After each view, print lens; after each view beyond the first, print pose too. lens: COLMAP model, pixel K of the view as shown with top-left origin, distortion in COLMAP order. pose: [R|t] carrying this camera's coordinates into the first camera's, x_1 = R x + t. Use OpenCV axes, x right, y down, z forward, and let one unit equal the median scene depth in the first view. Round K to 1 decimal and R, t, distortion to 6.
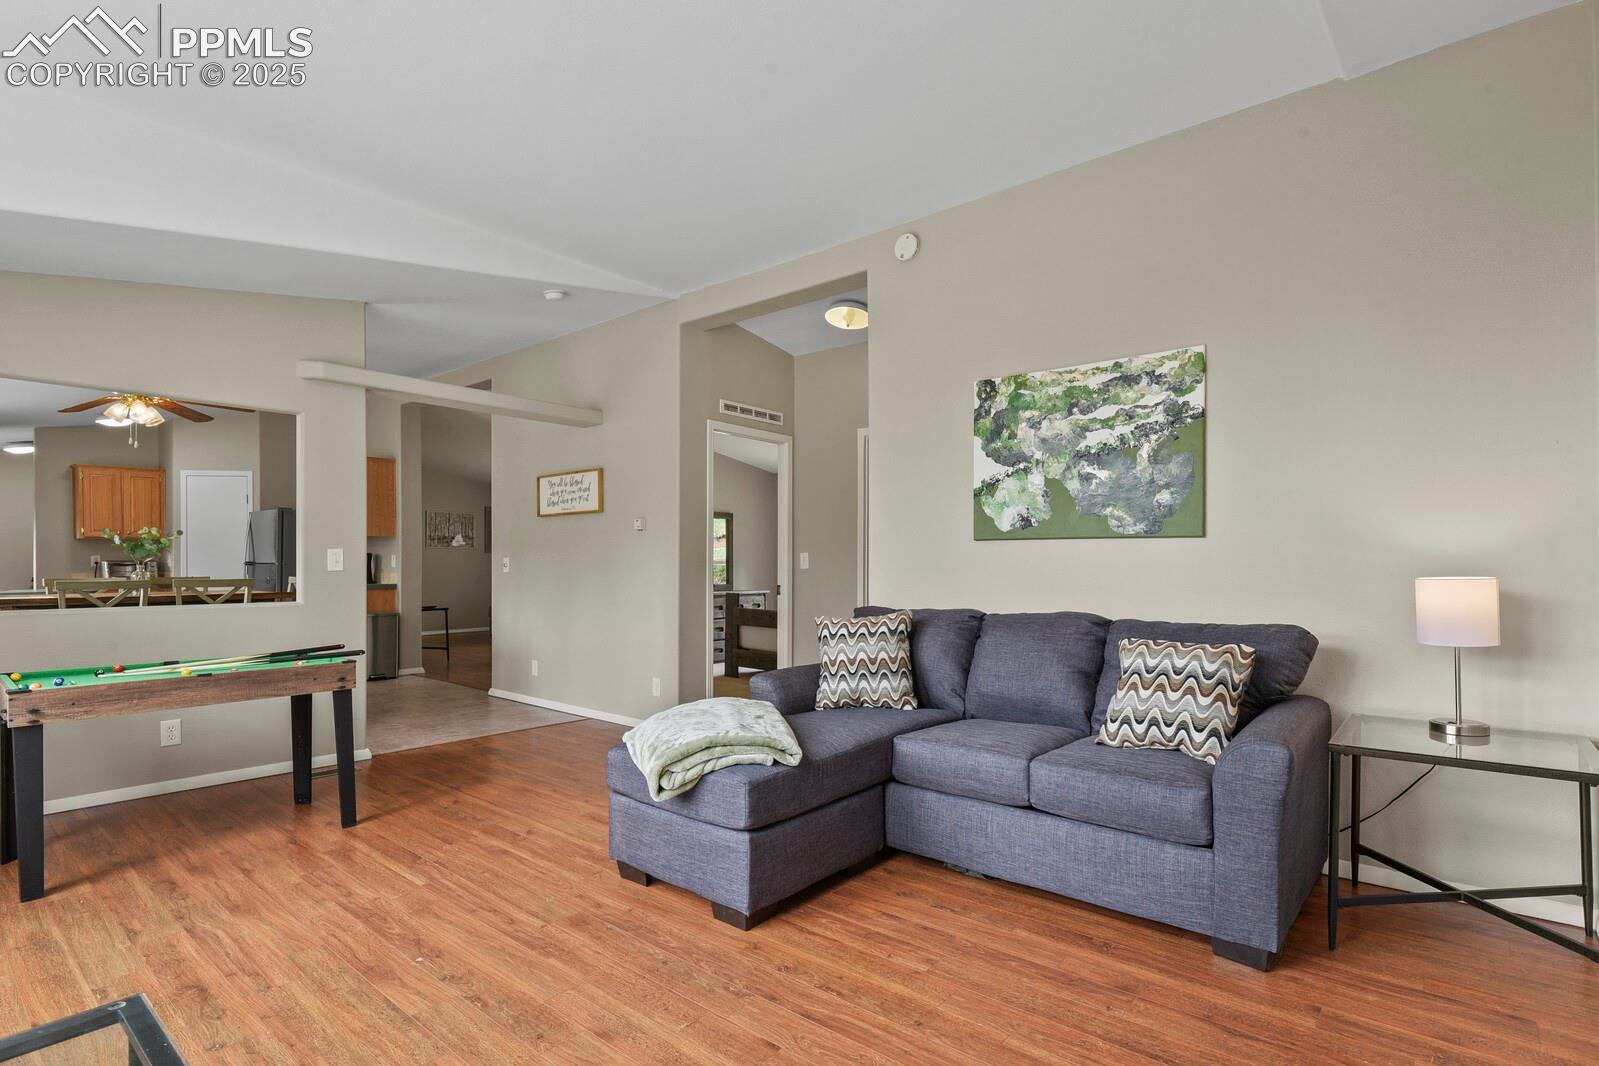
lens RADIAL K [[783.4, 0, 814.4], [0, 783.4, 565.9], [0, 0, 1]] dist [-0.002015, -0.006484]
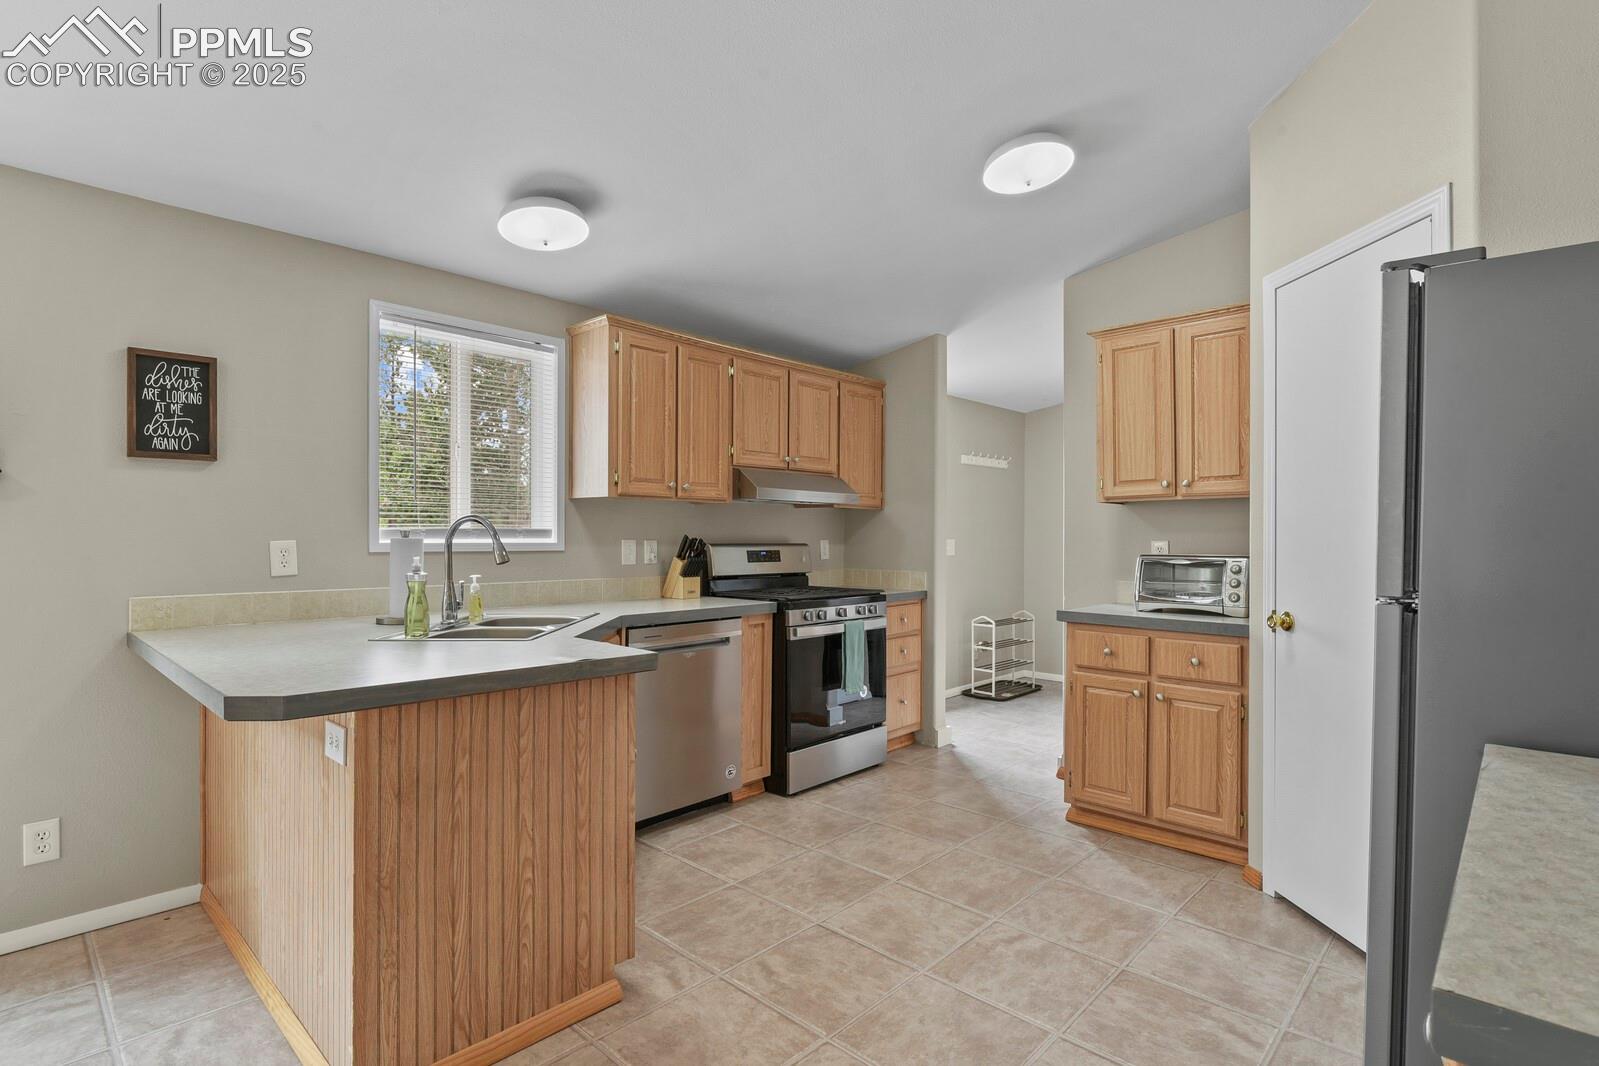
lens RADIAL K [[783.4, 0, 794.1], [0, 783.4, 532.6], [0, 0, 1]] dist [-0.002015, -0.006484]
pose [[-0.066653, -0.004570, -0.997766, -1.134649], [-0.008476, 0.999956, -0.004014, -0.034784], [0.997740, 0.008189, -0.066689, 1.960328]]
